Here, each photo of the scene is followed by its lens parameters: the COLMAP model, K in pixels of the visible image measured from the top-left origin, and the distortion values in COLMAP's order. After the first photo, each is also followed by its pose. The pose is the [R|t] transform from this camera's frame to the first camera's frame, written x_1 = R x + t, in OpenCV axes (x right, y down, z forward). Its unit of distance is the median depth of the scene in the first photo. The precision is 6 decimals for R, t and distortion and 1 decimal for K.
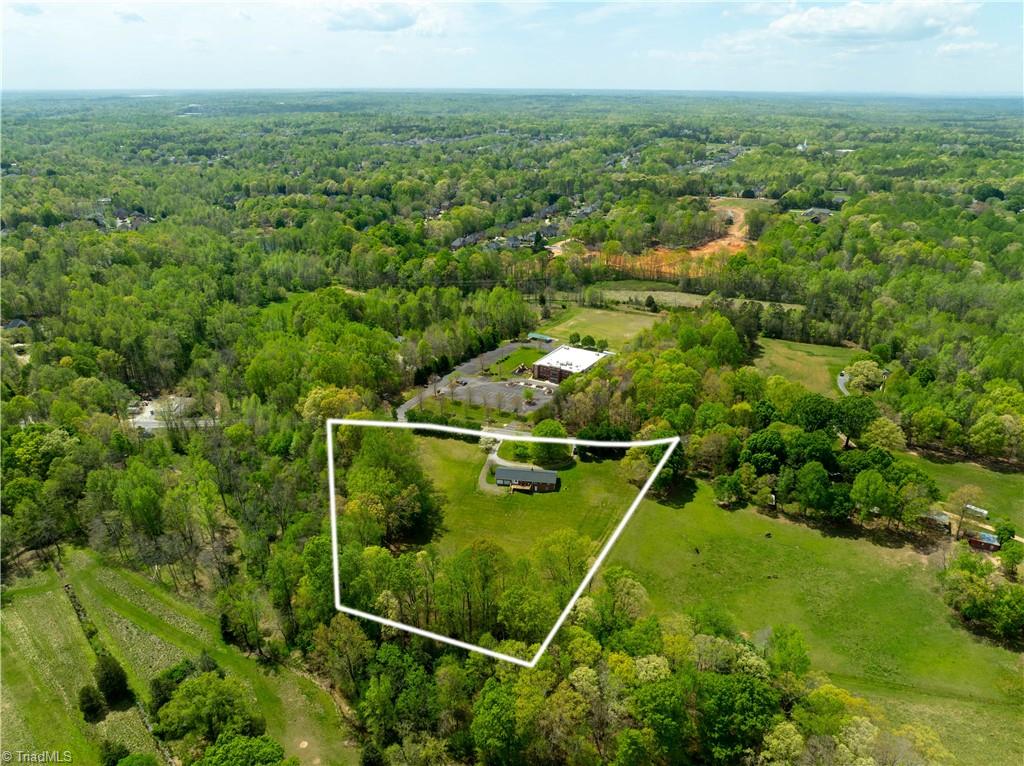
lens RADIAL K [[730.7, 0, 512.0], [0, 730.7, 383.0], [0, 0, 1]] dist [-0.038325, -0.002738]
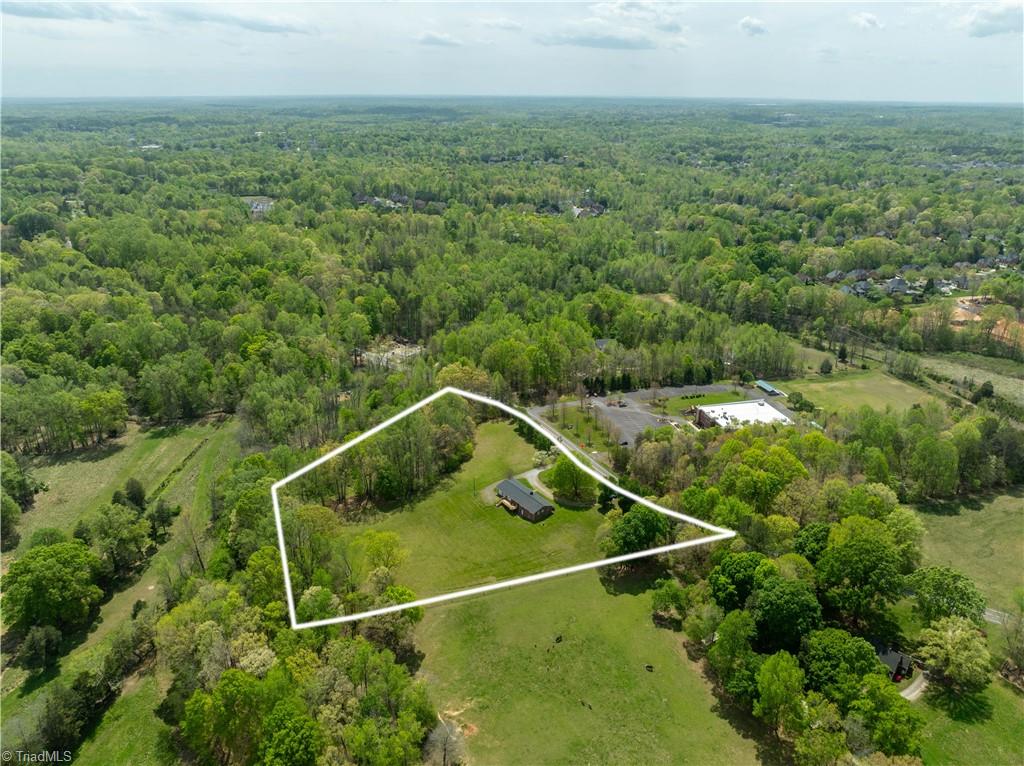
lens RADIAL K [[730.7, 0, 512.0], [0, 730.7, 383.0], [0, 0, 1]] dist [-0.038325, -0.002738]
pose [[0.701328, 0.262896, -0.662589, 0.454901], [-0.267713, 0.958605, 0.096982, -0.080174], [0.660658, 0.109368, 0.742677, 0.191241]]
